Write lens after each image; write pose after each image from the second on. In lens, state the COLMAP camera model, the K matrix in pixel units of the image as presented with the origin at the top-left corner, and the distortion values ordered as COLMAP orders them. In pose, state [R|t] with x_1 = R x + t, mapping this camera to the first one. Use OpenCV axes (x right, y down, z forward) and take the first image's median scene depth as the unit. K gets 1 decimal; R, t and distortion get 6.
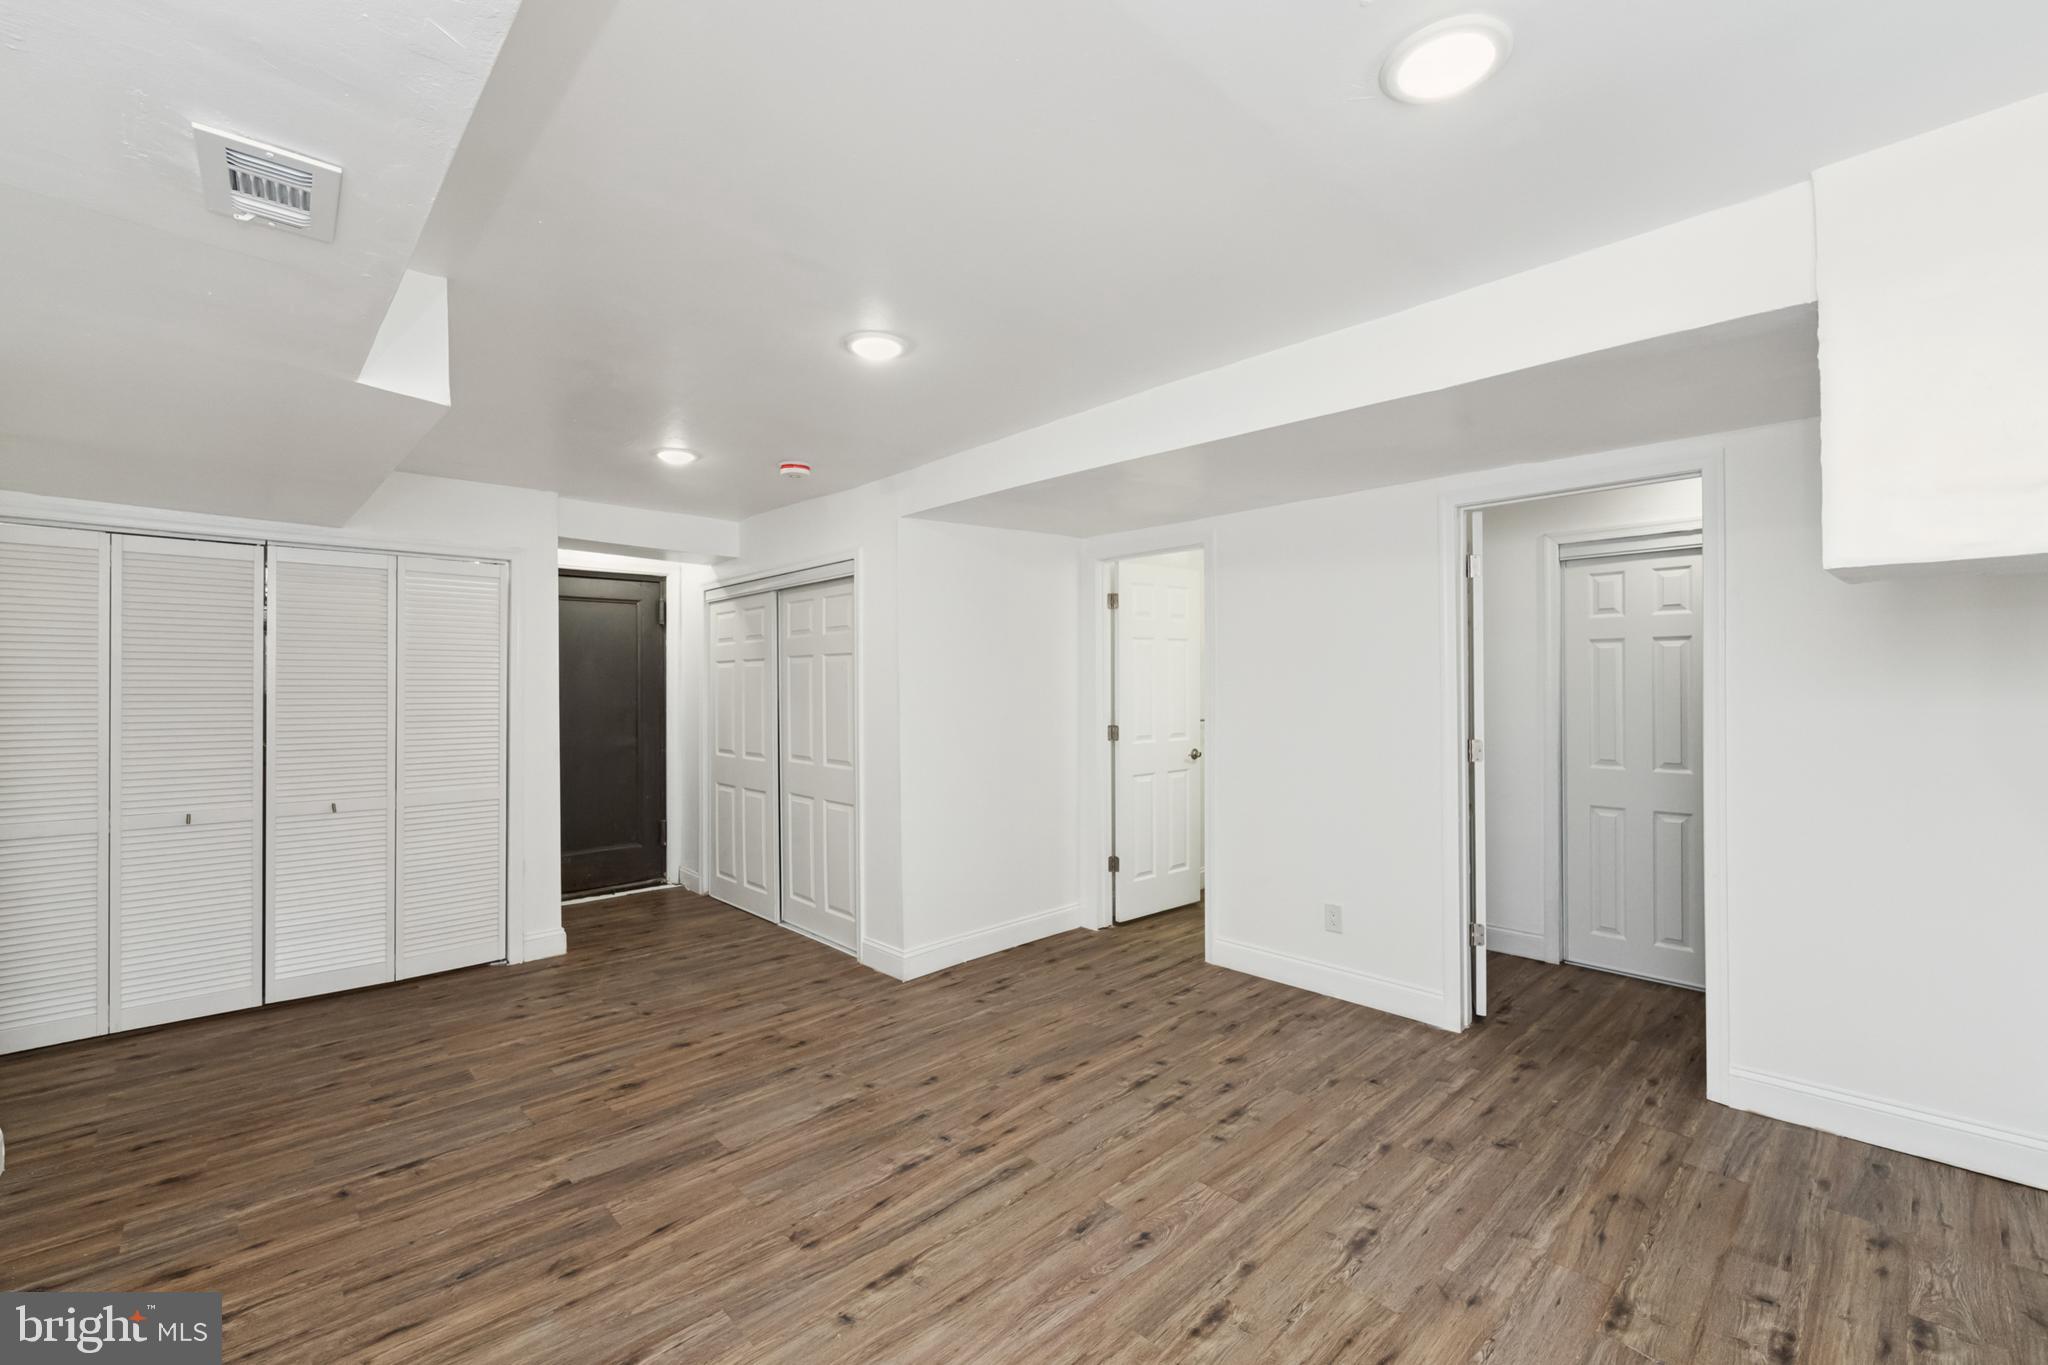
lens RADIAL K [[841.6, 0, 1004.7], [0, 841.6, 684.4], [0, 0, 1]] dist [0.001587, 0.000102]
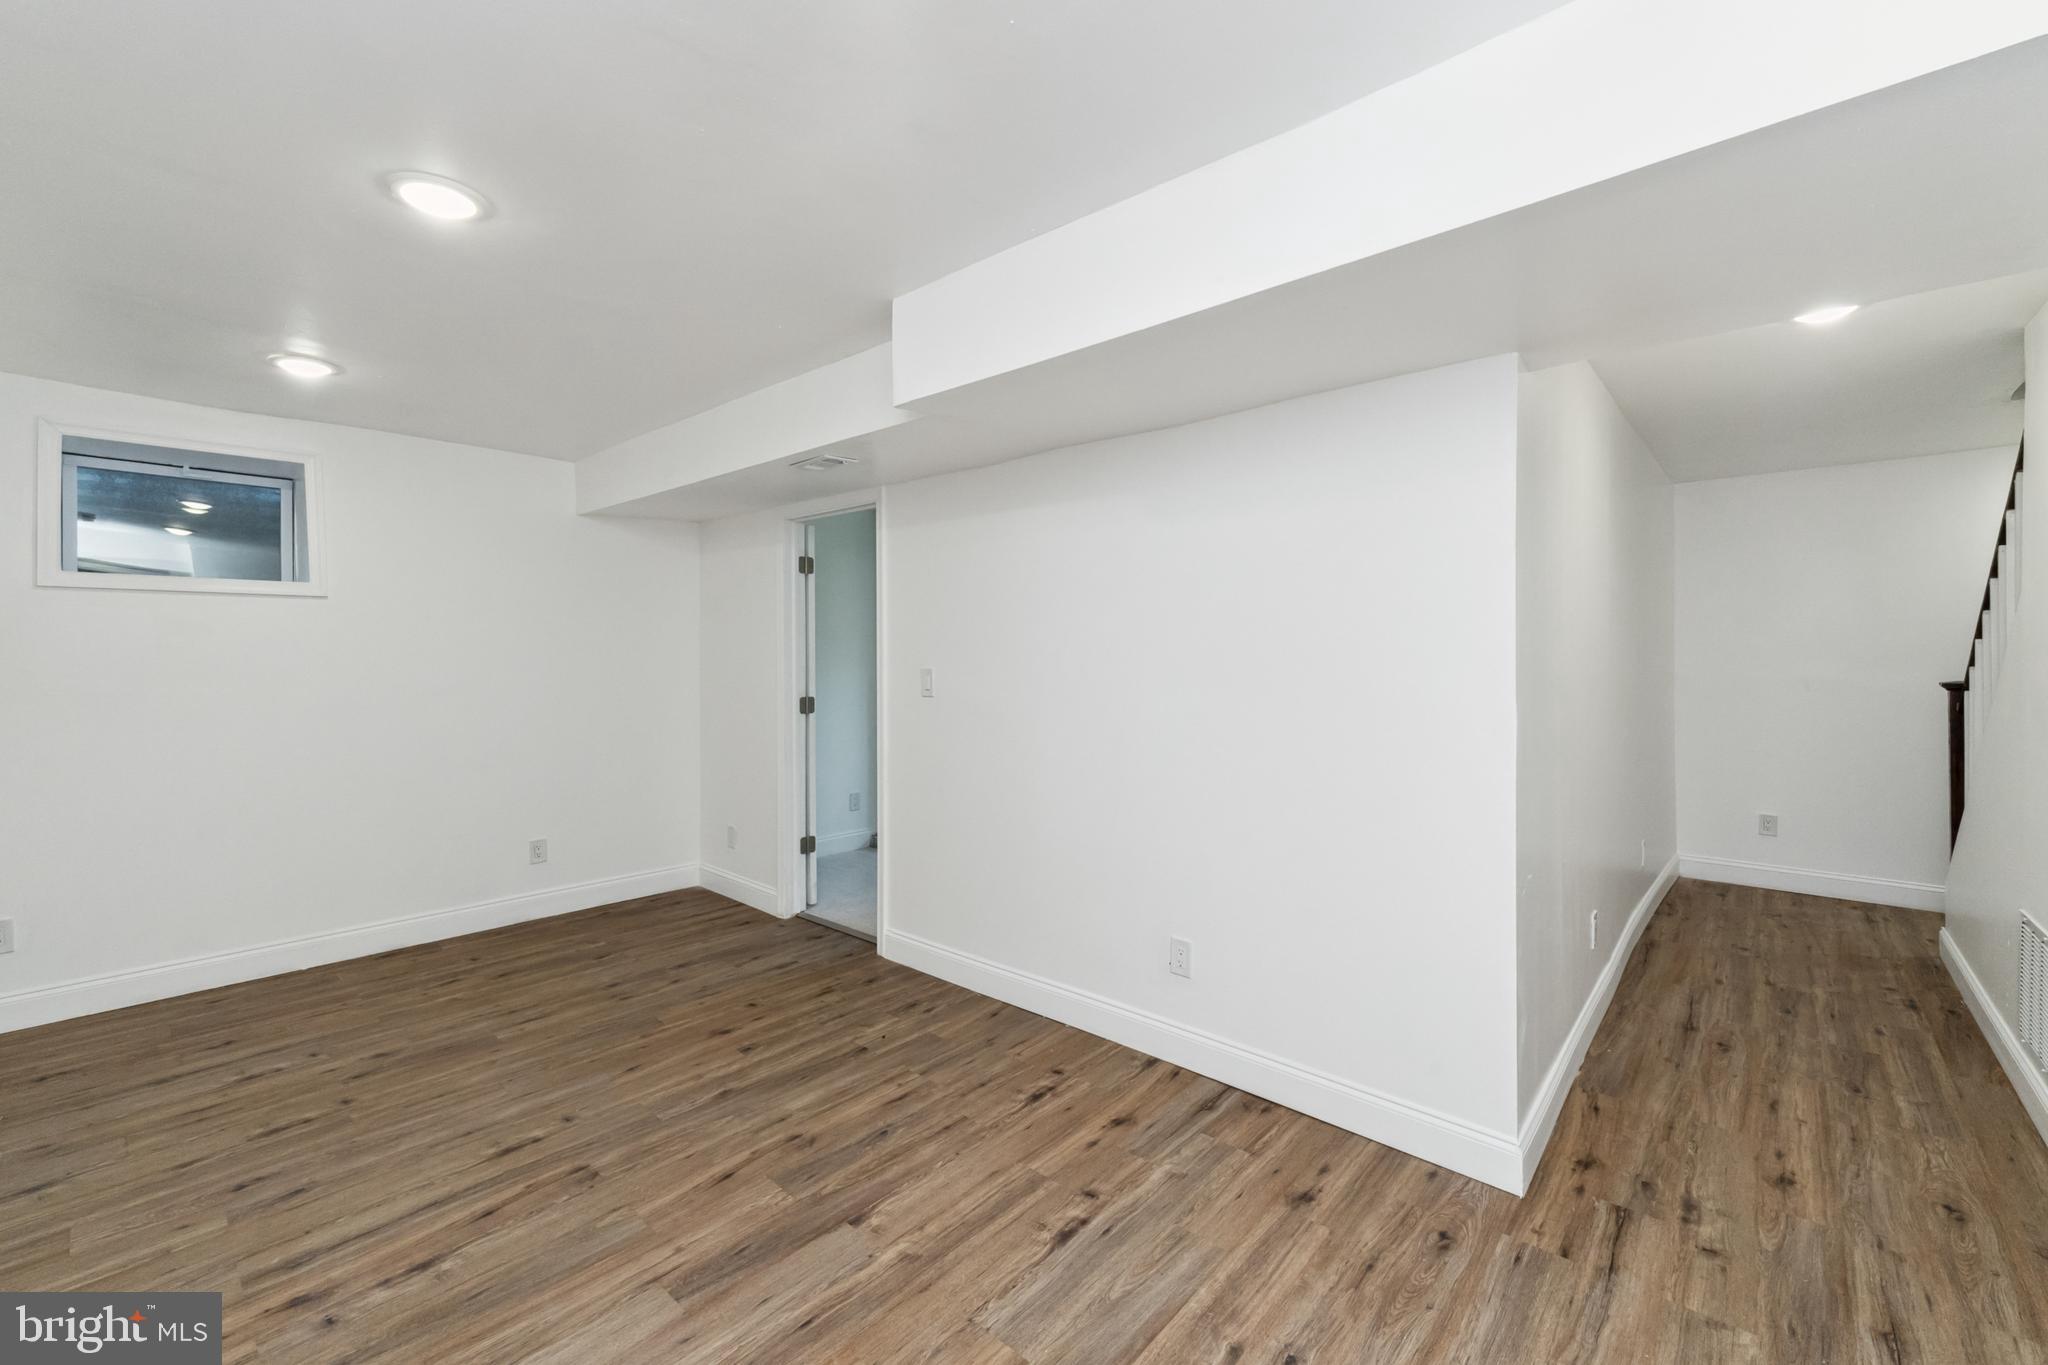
lens RADIAL K [[843.3, 0, 1033.9], [0, 843.3, 656.8], [0, 0, 1]] dist [0.001040, -0.000467]
pose [[-0.994011, 0.010313, -0.108795, -0.543358], [0.009082, 0.999889, 0.011804, -0.001392], [0.108904, 0.010745, -0.993994, 1.656893]]
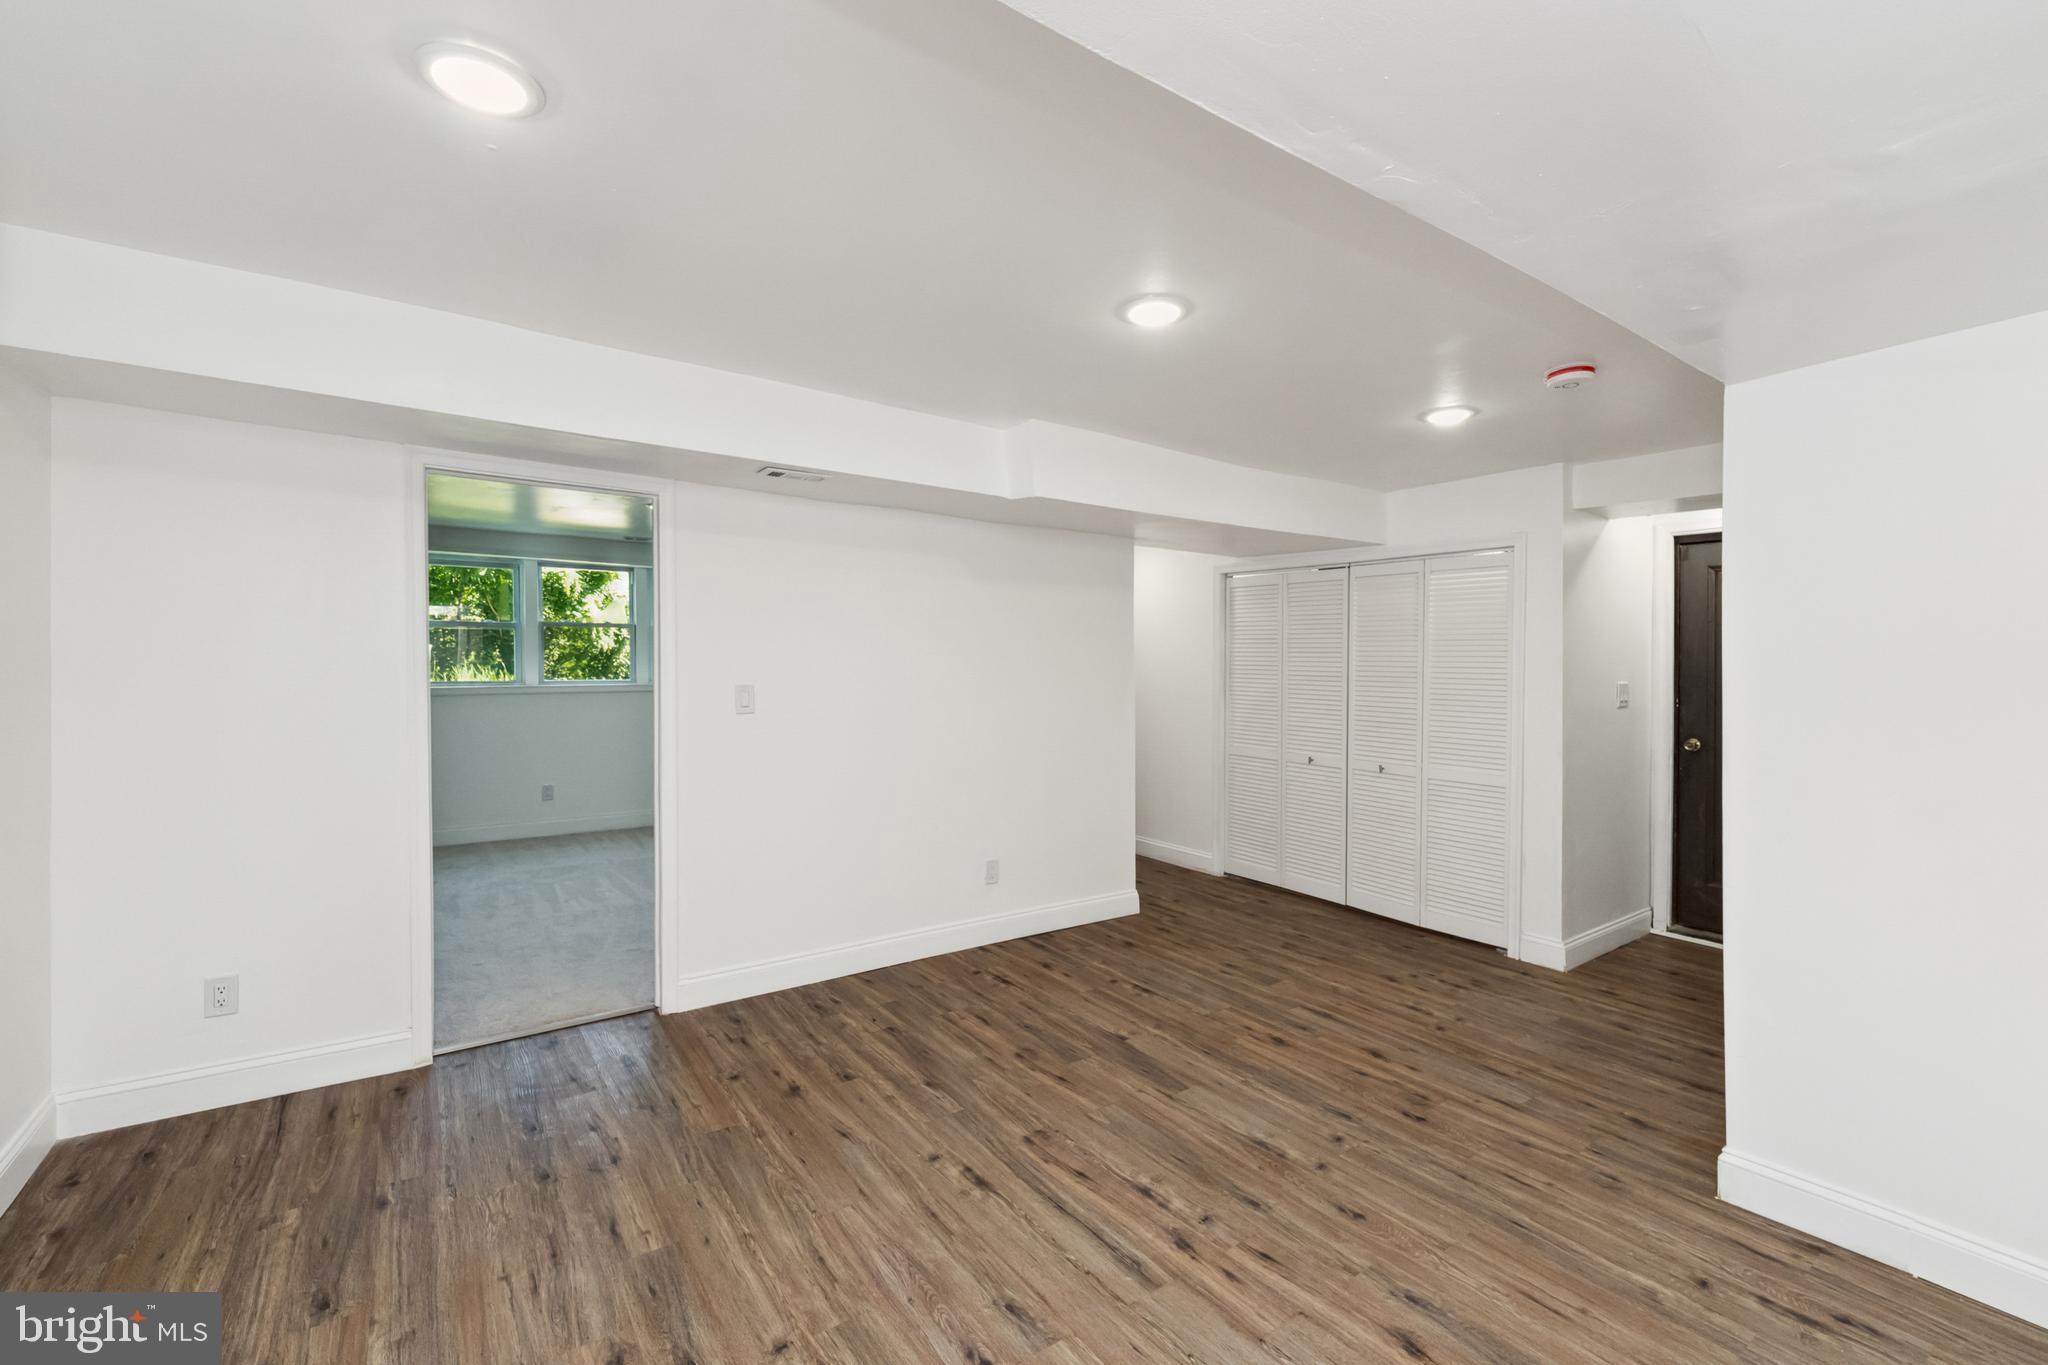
lens RADIAL K [[853.7, 0, 1024.0], [0, 853.7, 682.5], [0, 0, 1]] dist [-0.001398, -0.000310]
pose [[-0.112423, 0.022992, -0.993394, 0.735865], [-0.015055, 0.999578, 0.024838, -0.006510], [0.993546, 0.017748, -0.112030, 0.866664]]
